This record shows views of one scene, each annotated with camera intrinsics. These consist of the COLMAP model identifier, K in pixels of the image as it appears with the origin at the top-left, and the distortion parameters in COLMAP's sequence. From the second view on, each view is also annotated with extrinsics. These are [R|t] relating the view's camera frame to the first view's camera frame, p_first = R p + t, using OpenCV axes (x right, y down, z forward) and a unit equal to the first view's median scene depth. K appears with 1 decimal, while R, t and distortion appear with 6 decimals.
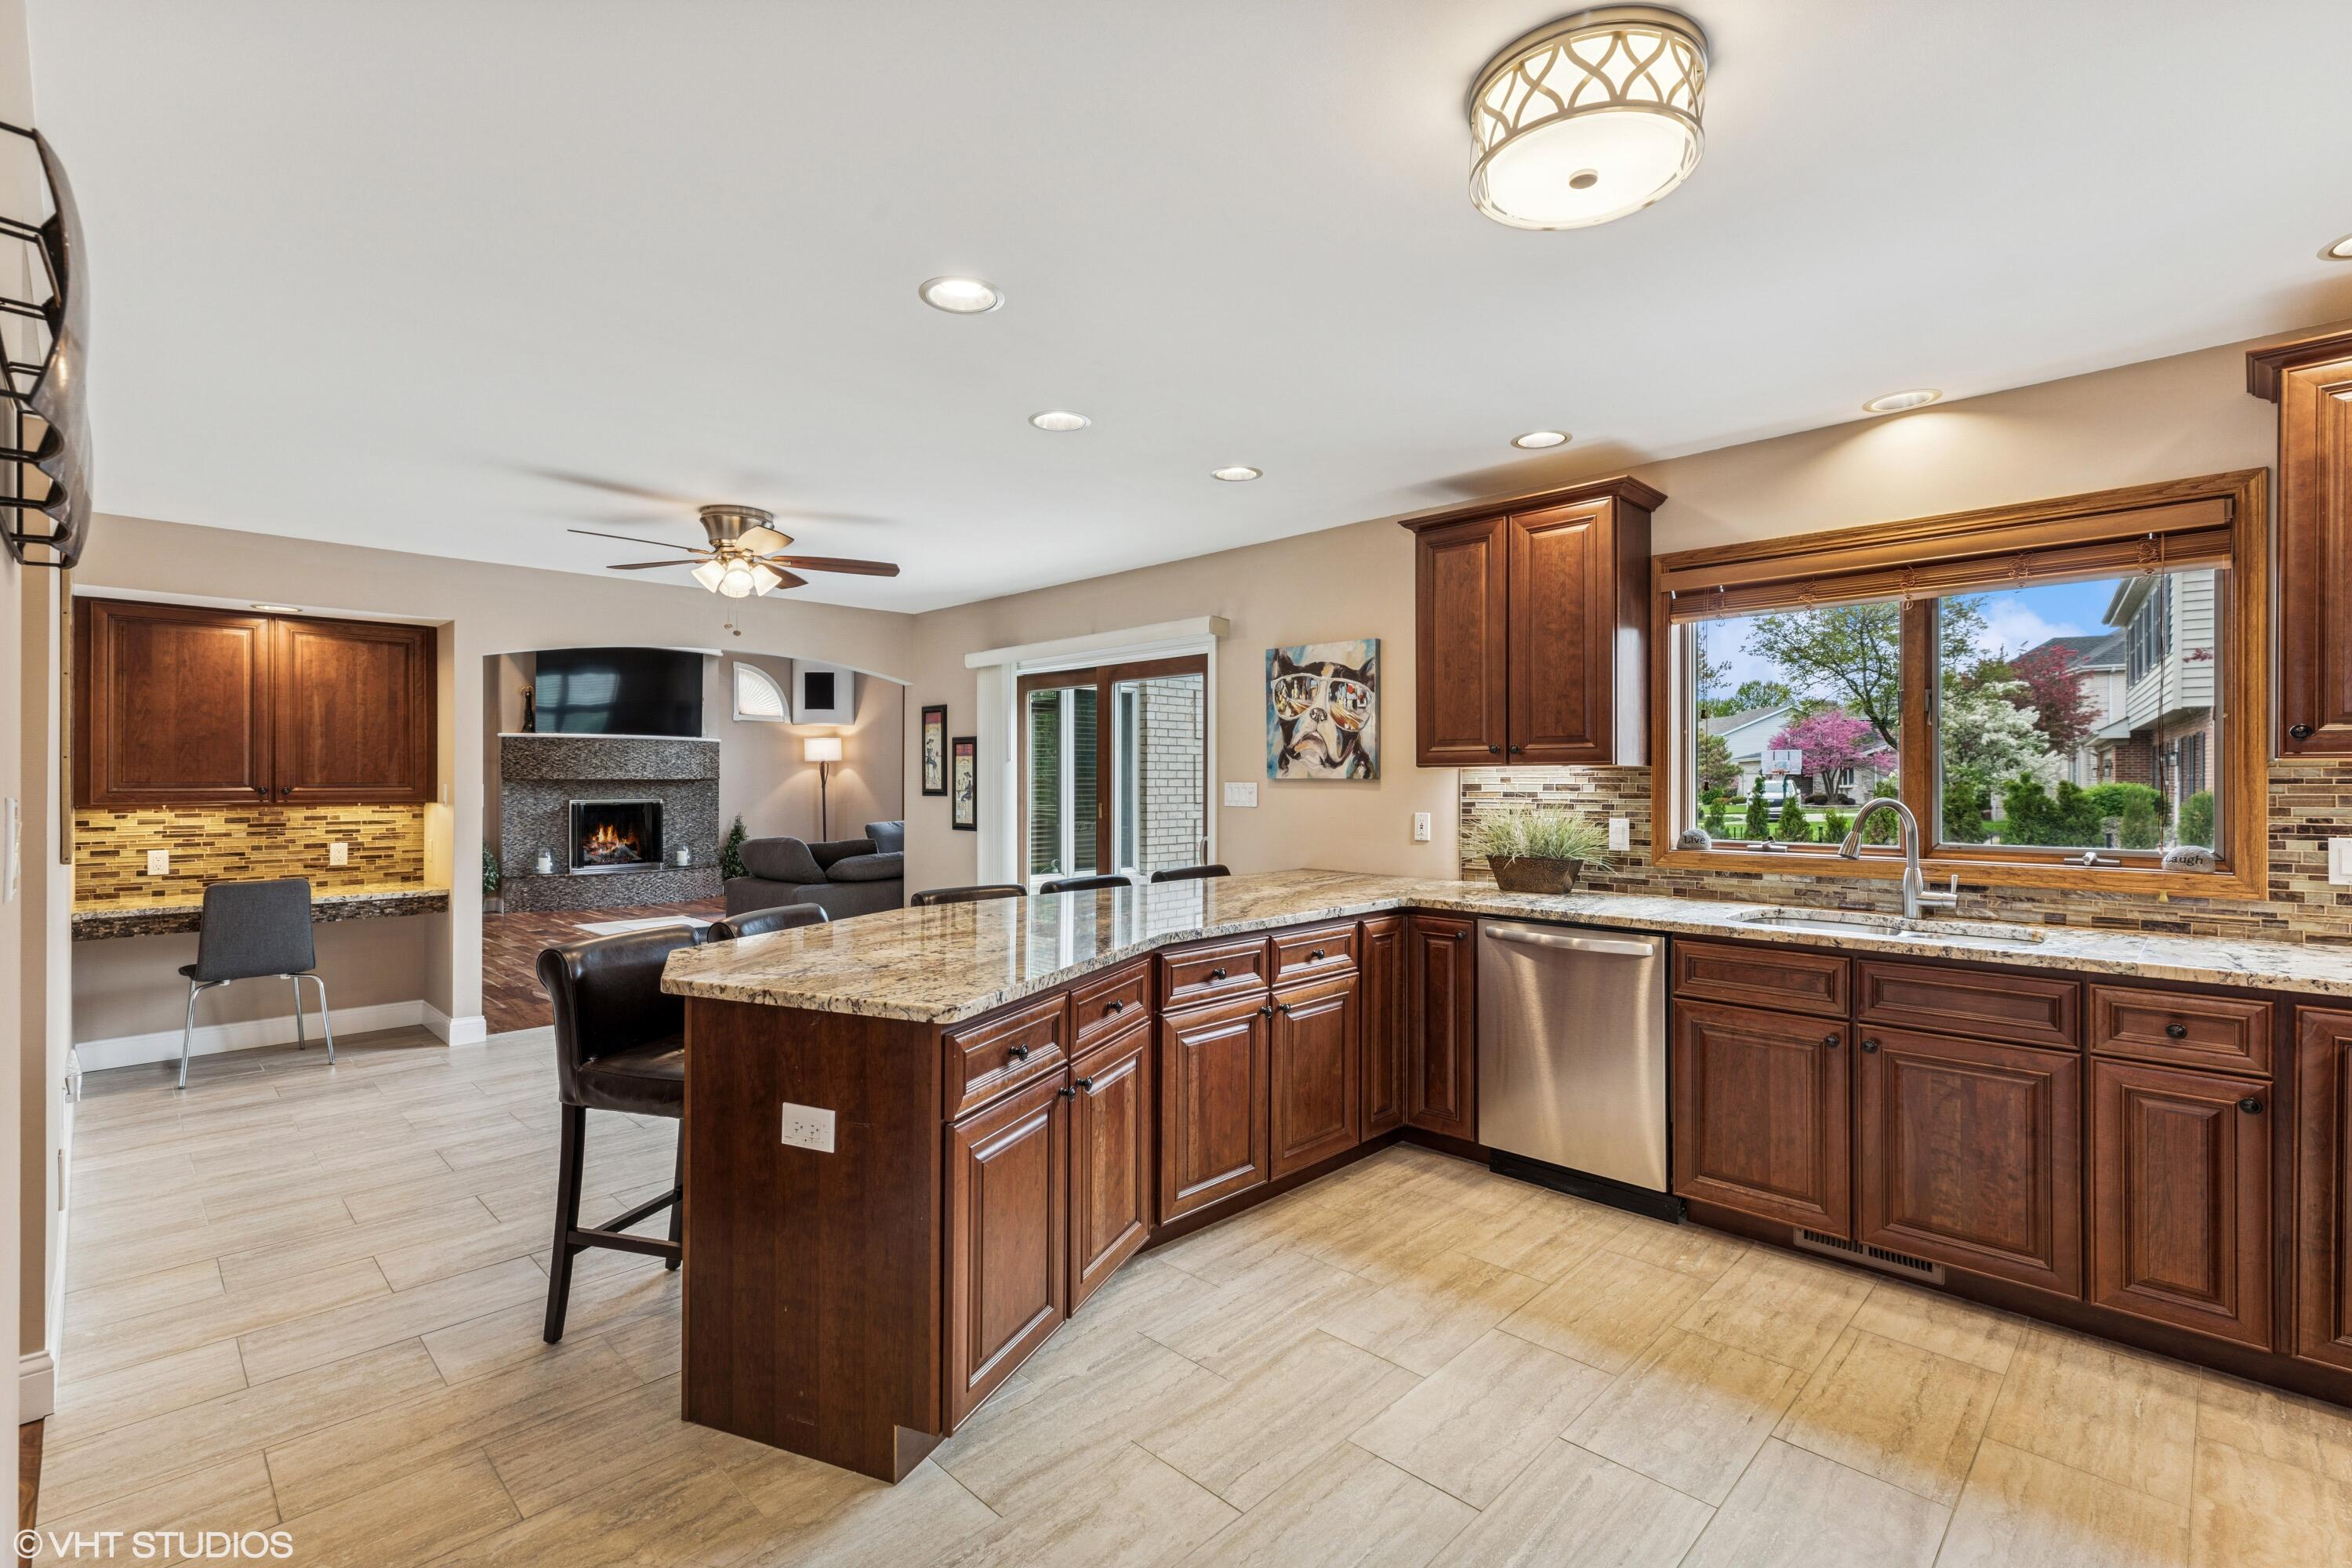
lens RADIAL K [[1069.9, 0, 1180.5], [0, 1069.9, 779.0], [0, 0, 1]] dist [0.011507, -0.000654]
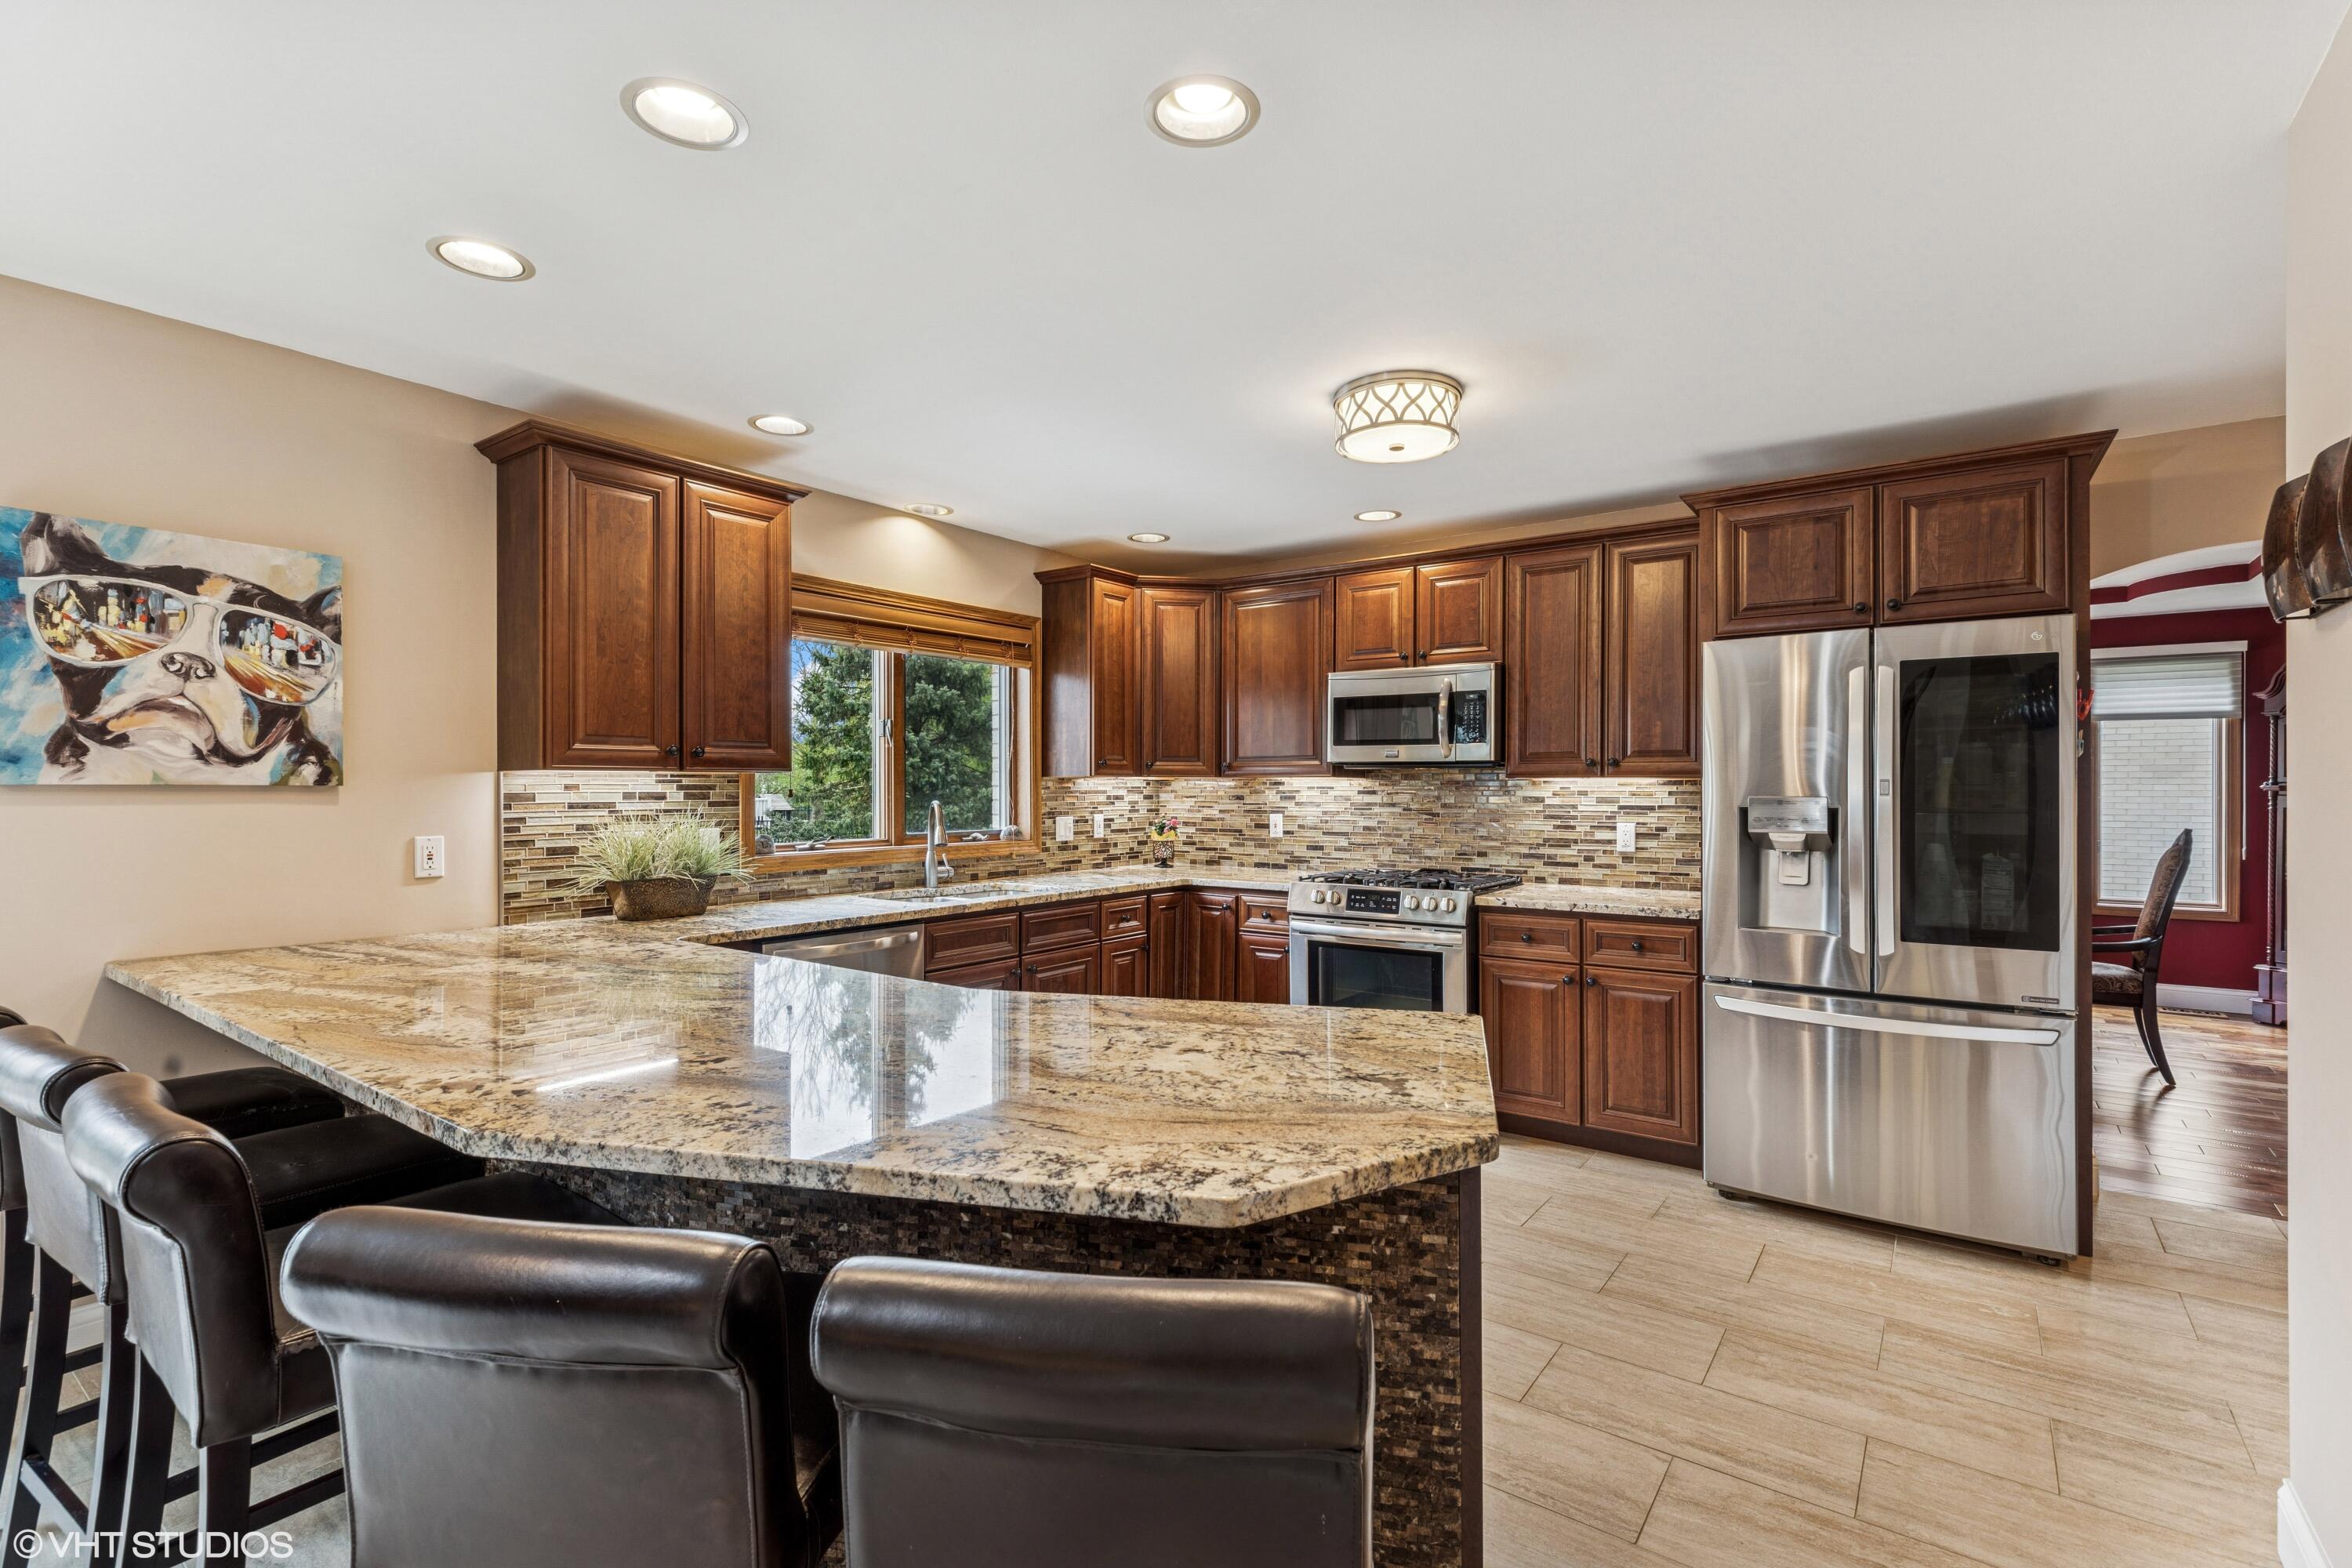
lens RADIAL K [[1069.9, 0, 1180.0], [0, 1069.9, 787.5], [0, 0, 1]] dist [0.011507, -0.000654]
pose [[-0.147095, 0.000924, 0.989122, -0.496370], [0.000295, 1.000000, -0.000890, 0.001636], [-0.989122, 0.000161, -0.147095, 0.609500]]
